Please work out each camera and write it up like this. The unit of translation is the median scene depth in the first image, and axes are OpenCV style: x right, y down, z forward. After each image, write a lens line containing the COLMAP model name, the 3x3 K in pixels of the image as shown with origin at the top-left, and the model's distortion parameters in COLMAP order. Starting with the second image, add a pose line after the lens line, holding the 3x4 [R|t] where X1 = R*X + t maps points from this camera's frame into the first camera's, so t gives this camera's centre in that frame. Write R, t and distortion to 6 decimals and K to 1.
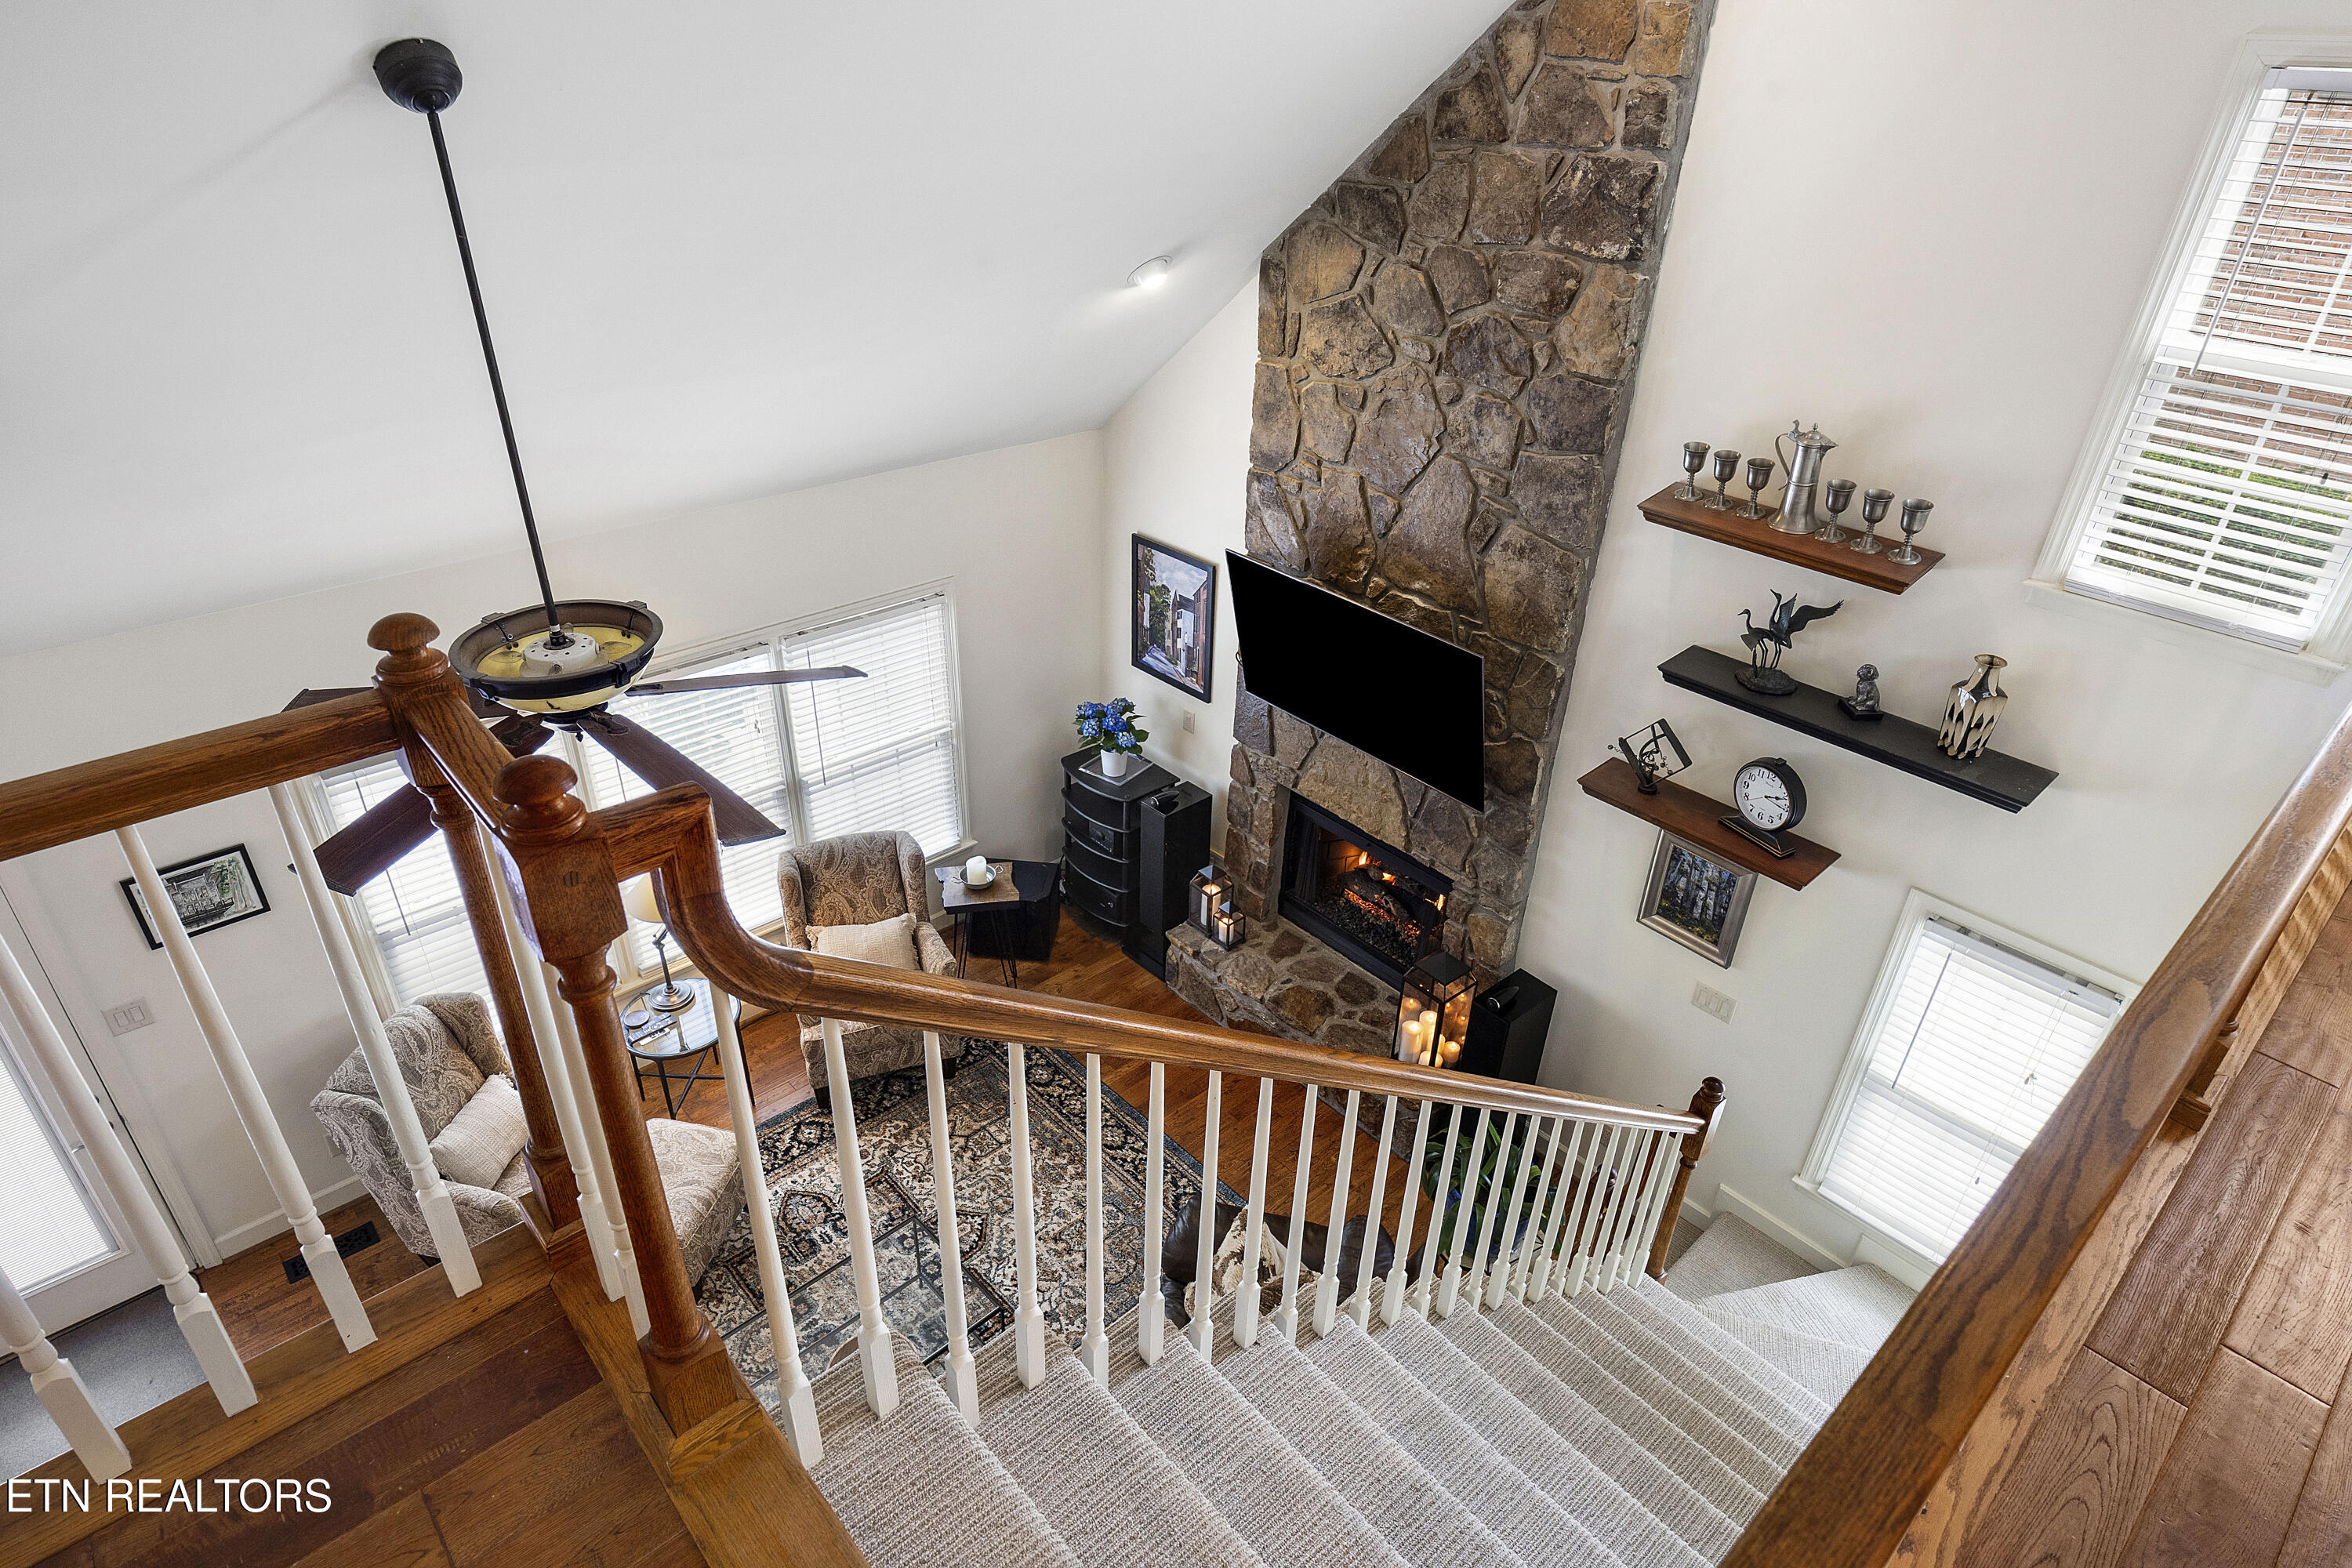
lens RADIAL K [[1299.9, 0, 1176.7], [0, 1299.9, 785.4], [0, 0, 1]] dist [-0.000177, -0.000628]
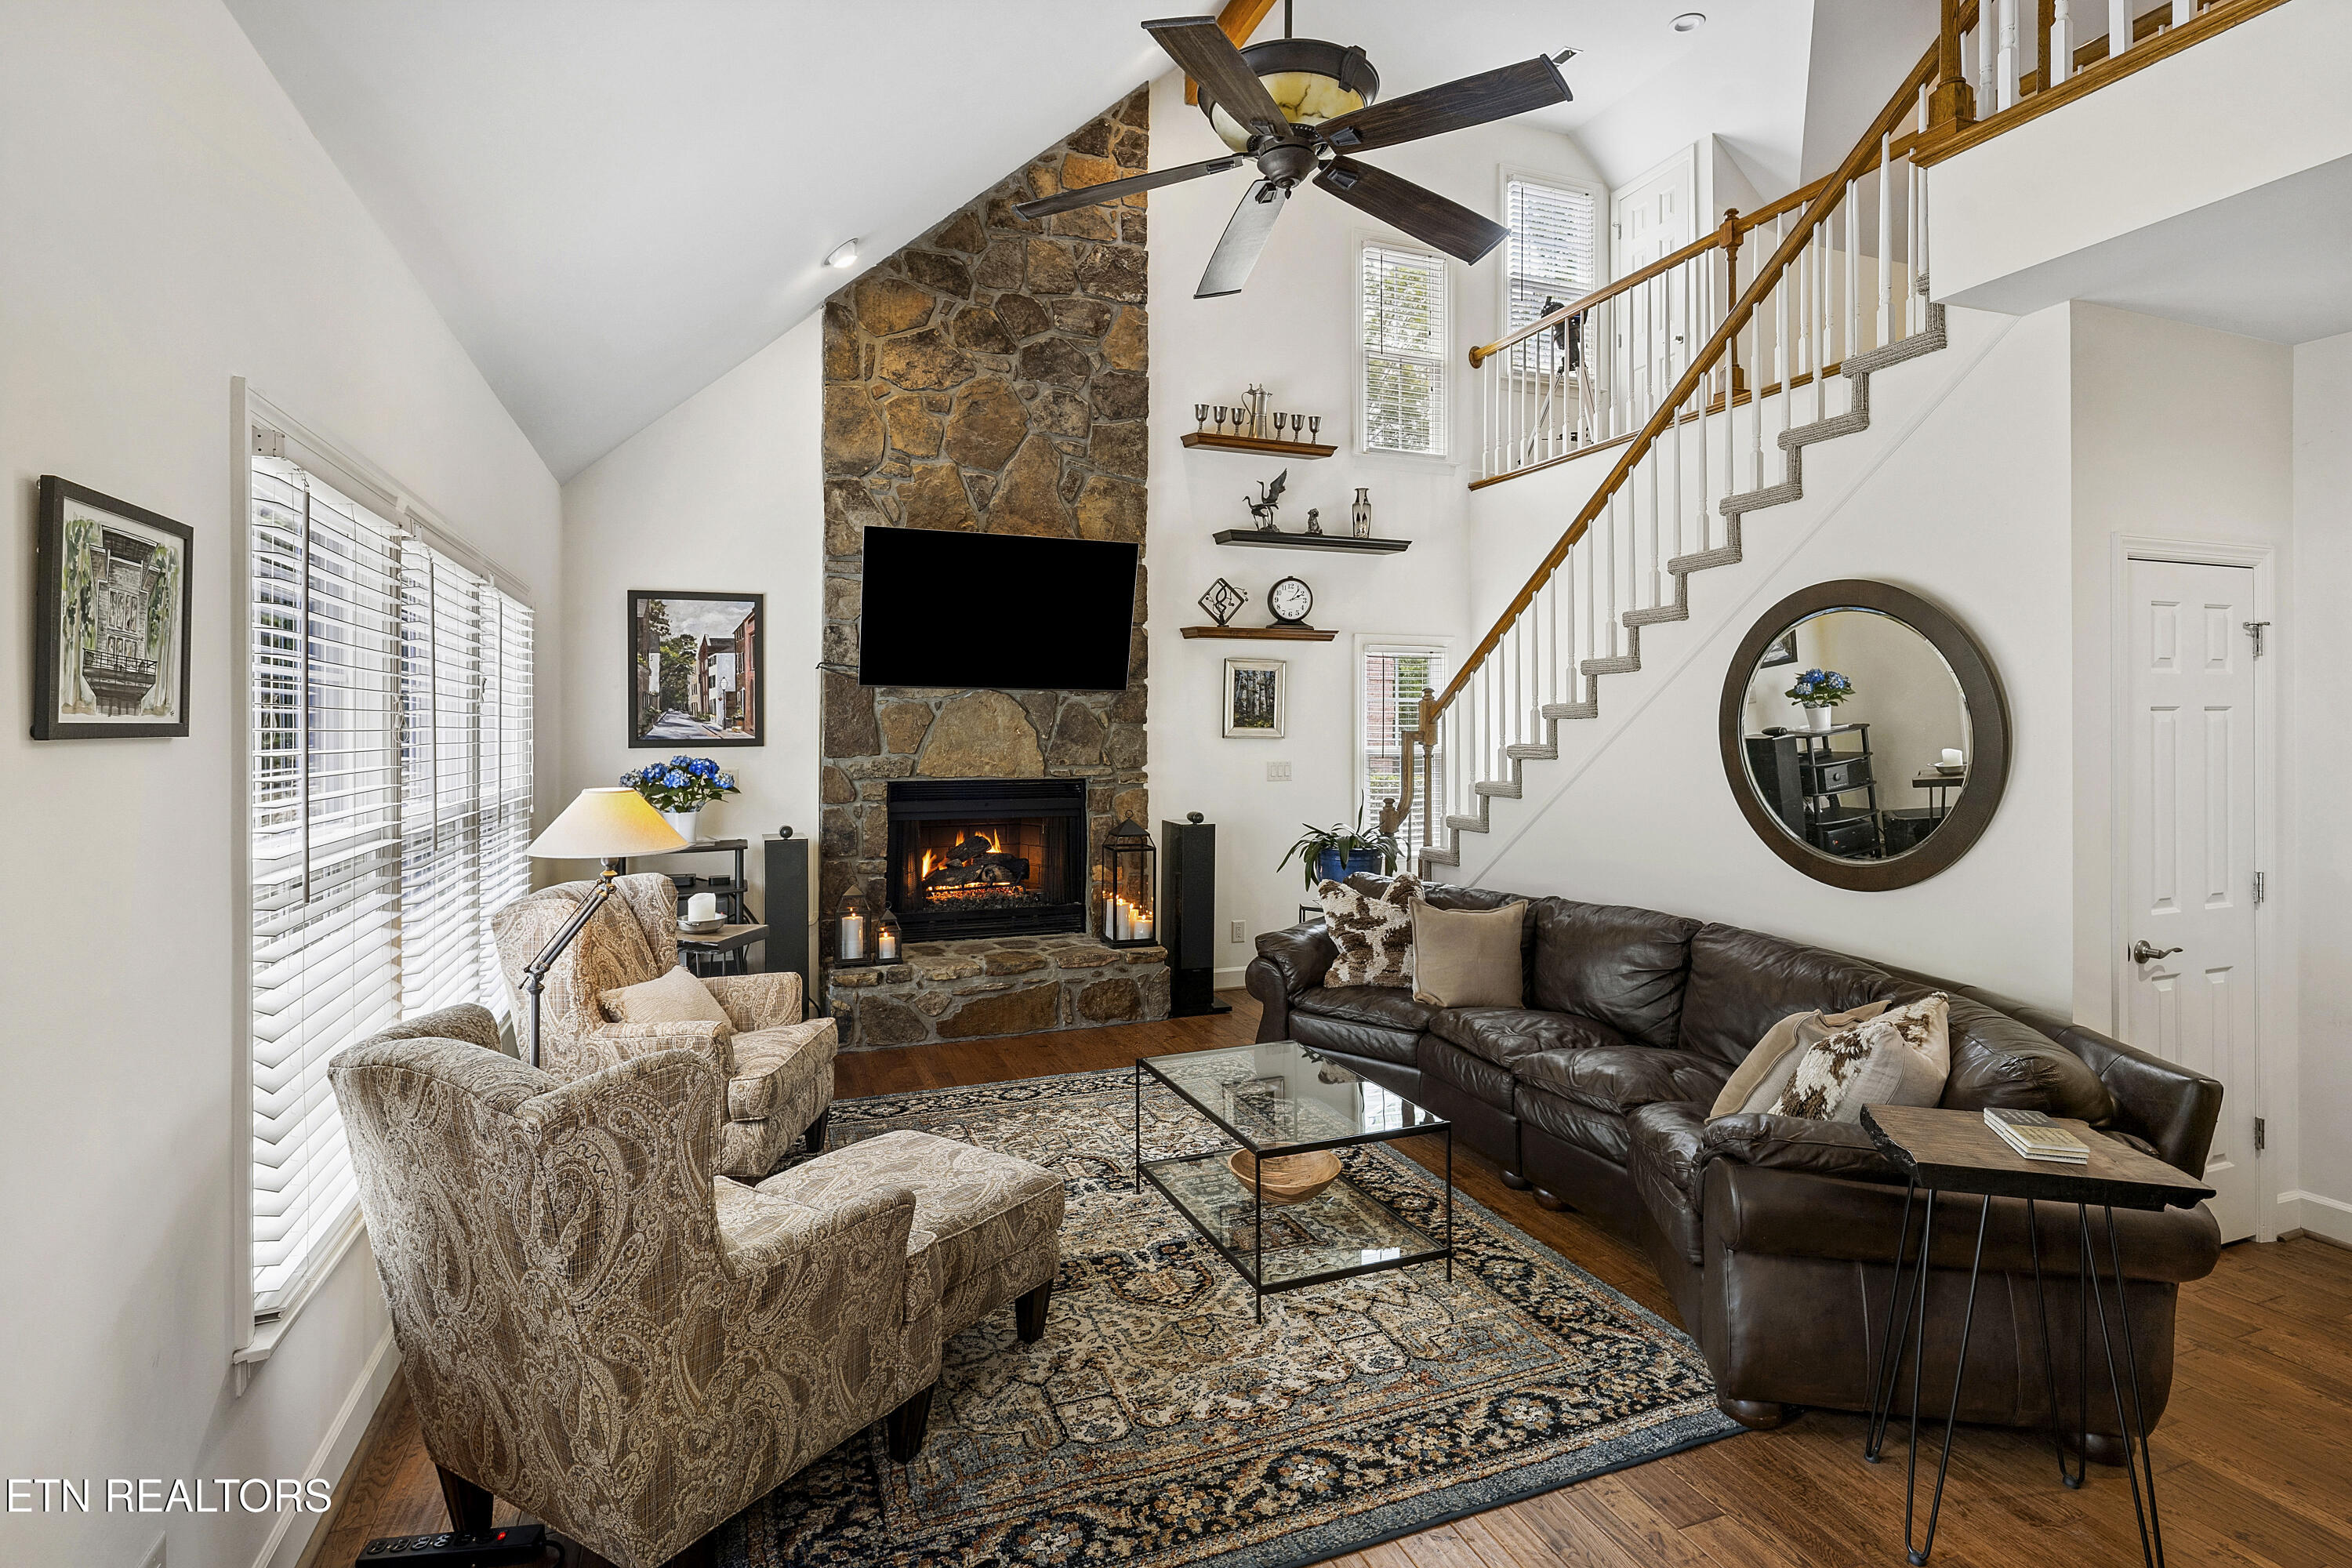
lens RADIAL K [[1152.2, 0, 1177.6], [0, 1152.2, 724.2], [0, 0, 1]] dist [-0.000970, -0.000035]
pose [[0.355266, -0.024948, 0.934432, -0.865662], [0.487466, 0.857901, -0.162427, 0.275128], [-0.797598, 0.513209, 0.316944, 0.630529]]
